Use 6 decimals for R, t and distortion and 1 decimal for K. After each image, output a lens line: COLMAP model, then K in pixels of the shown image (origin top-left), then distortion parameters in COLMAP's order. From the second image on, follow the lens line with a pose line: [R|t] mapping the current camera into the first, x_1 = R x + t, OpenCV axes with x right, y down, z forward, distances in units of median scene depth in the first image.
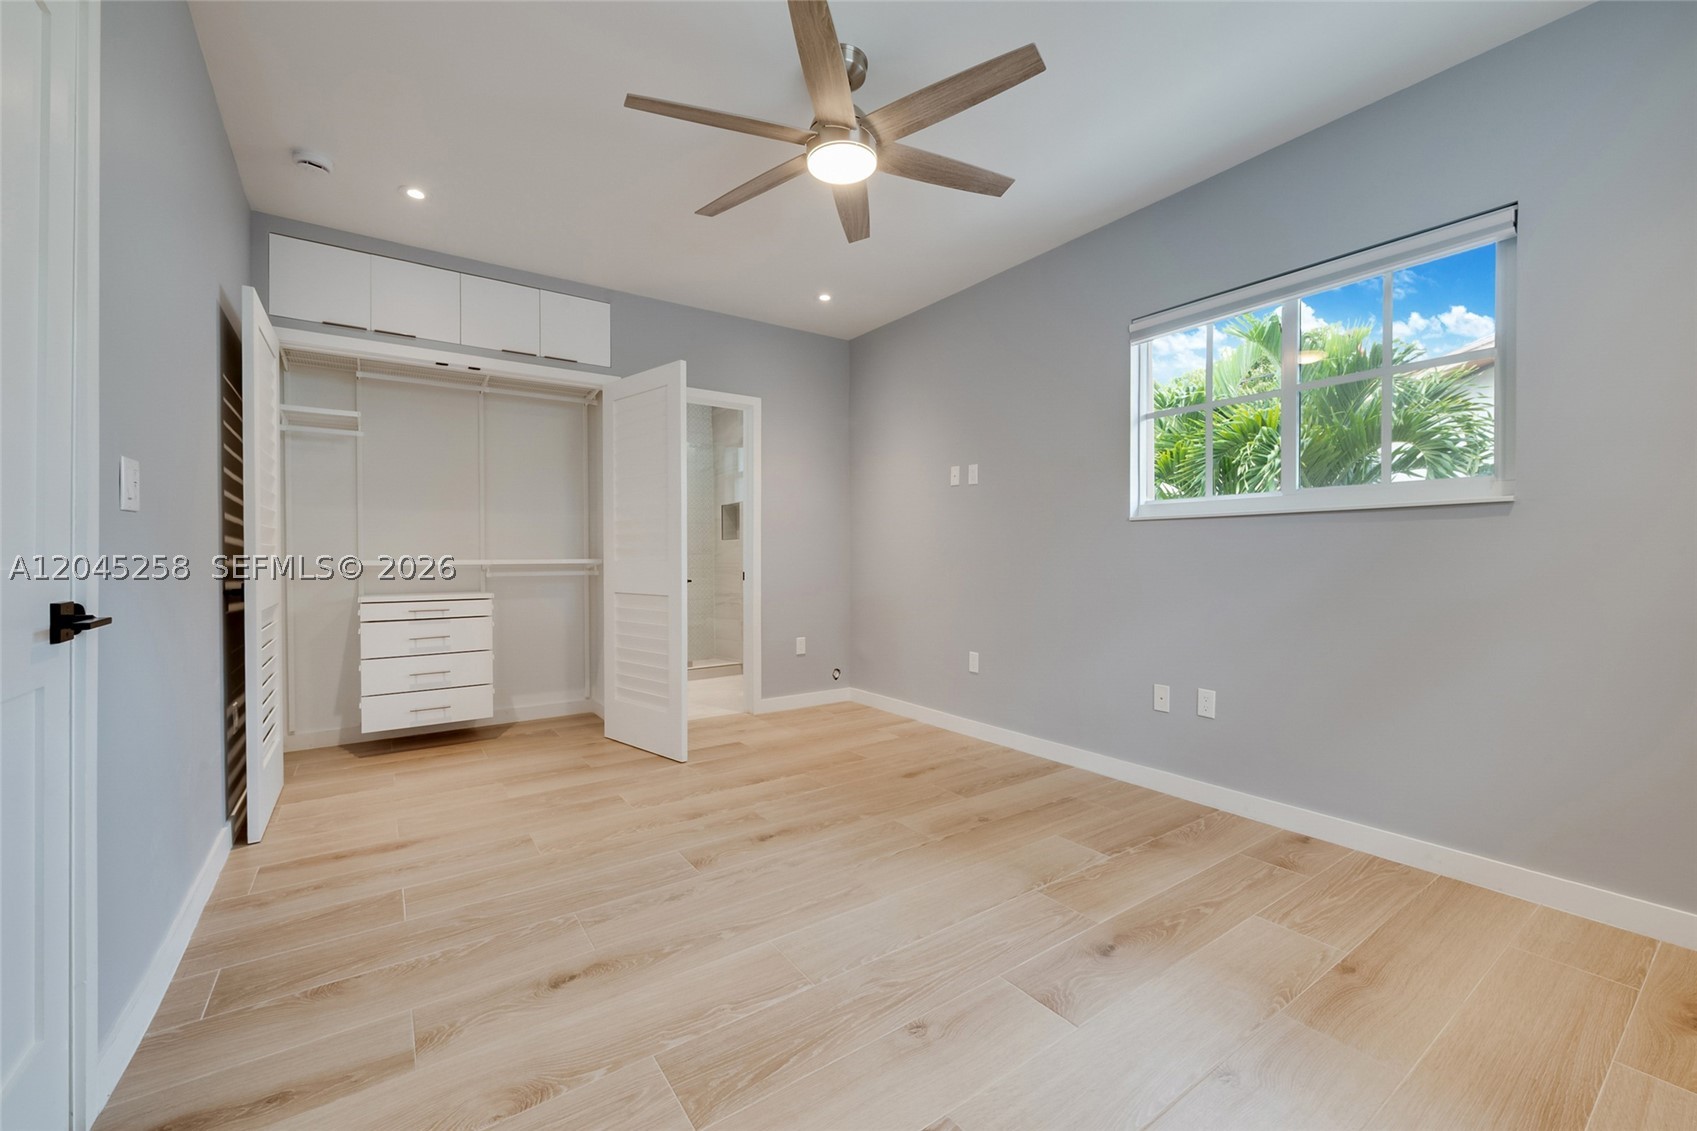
lens RADIAL K [[673.1, 0, 841.6], [0, 673.1, 560.9], [0, 0, 1]] dist [0.000937, -0.000018]
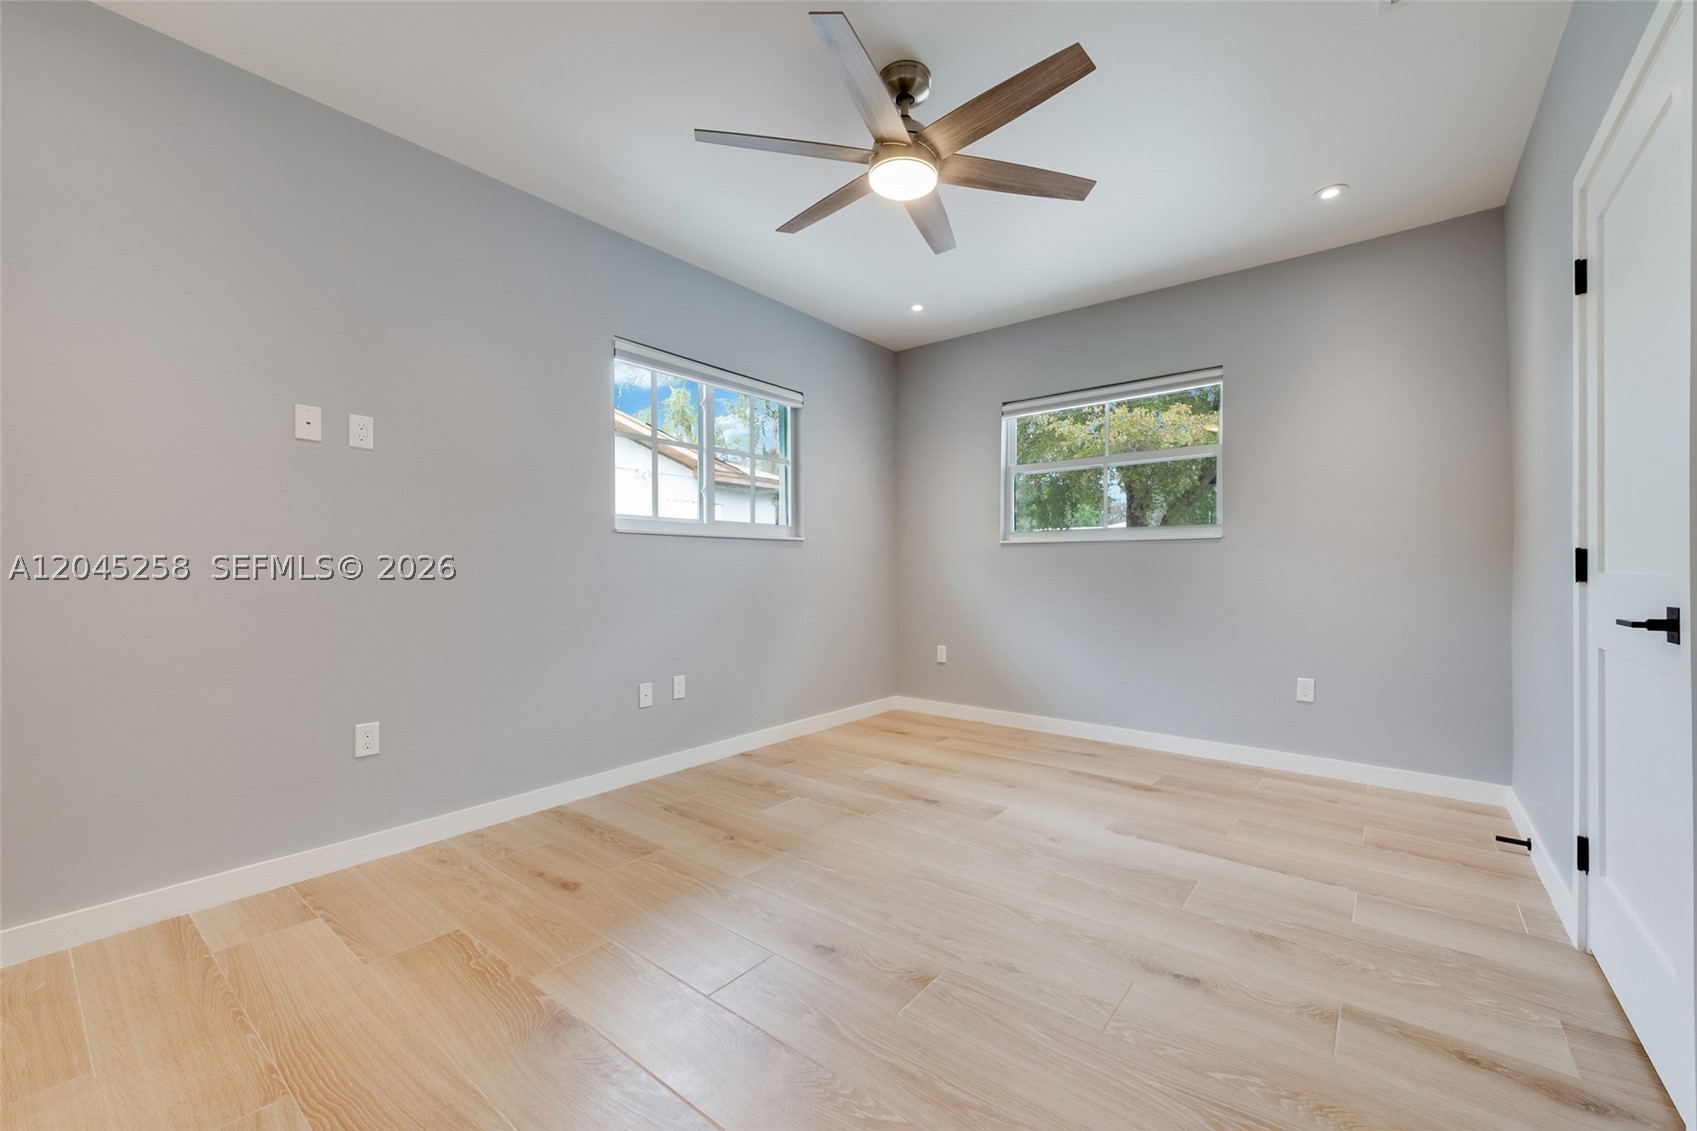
lens RADIAL K [[673.1, 0, 841.6], [0, 673.1, 560.9], [0, 0, 1]] dist [0.000937, -0.000018]
pose [[-0.272826, 0.011399, 0.961996, -0.886043], [0.009437, 0.999913, -0.009172, -0.013749], [-0.962017, 0.006576, -0.272910, 1.243588]]
